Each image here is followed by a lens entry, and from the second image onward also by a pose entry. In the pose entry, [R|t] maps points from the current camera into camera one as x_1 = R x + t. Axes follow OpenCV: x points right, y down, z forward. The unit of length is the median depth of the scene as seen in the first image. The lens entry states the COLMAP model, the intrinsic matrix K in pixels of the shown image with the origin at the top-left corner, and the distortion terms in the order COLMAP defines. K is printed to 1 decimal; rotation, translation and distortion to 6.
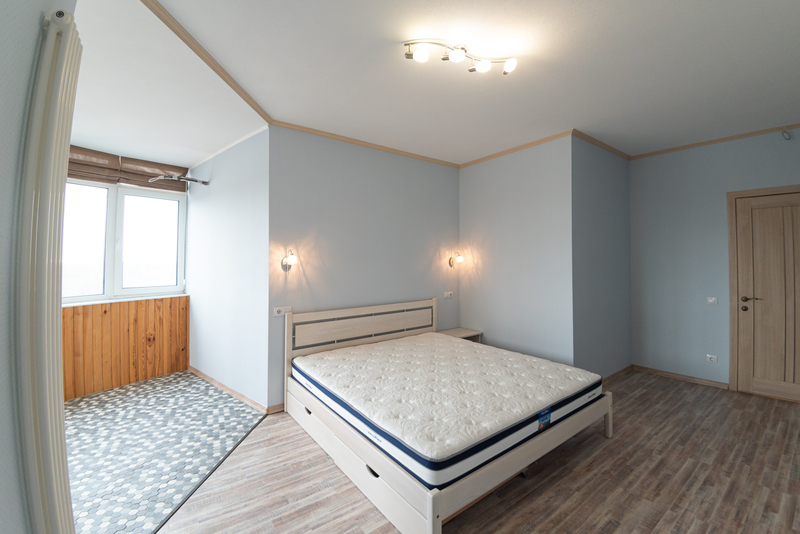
lens RADIAL K [[302.8, 0, 400.5], [0, 302.8, 262.3], [0, 0, 1]] dist [0.010426, -0.000295]
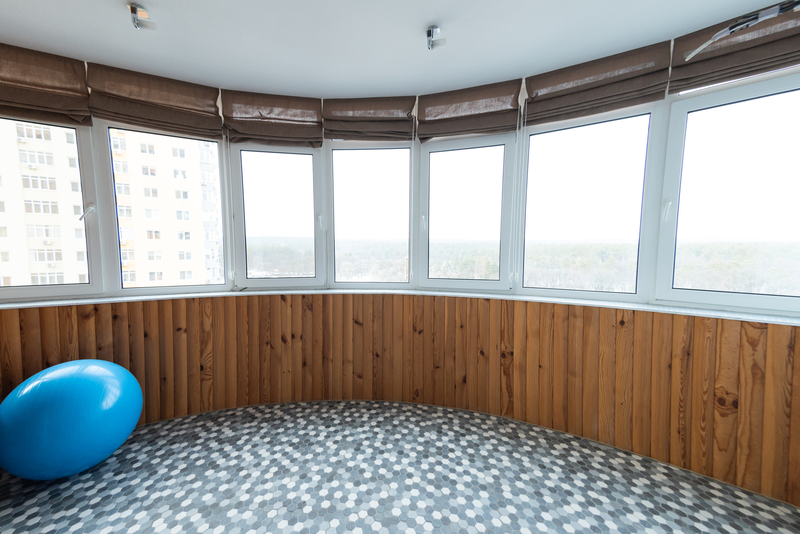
lens RADIAL K [[302.8, 0, 400.5], [0, 302.8, 262.3], [0, 0, 1]] dist [0.010426, -0.000295]
pose [[-0.254155, 0.053417, -0.965687, -0.272770], [-0.004812, 0.998391, 0.056492, 0.010180], [0.967152, 0.019004, -0.253489, 0.721560]]
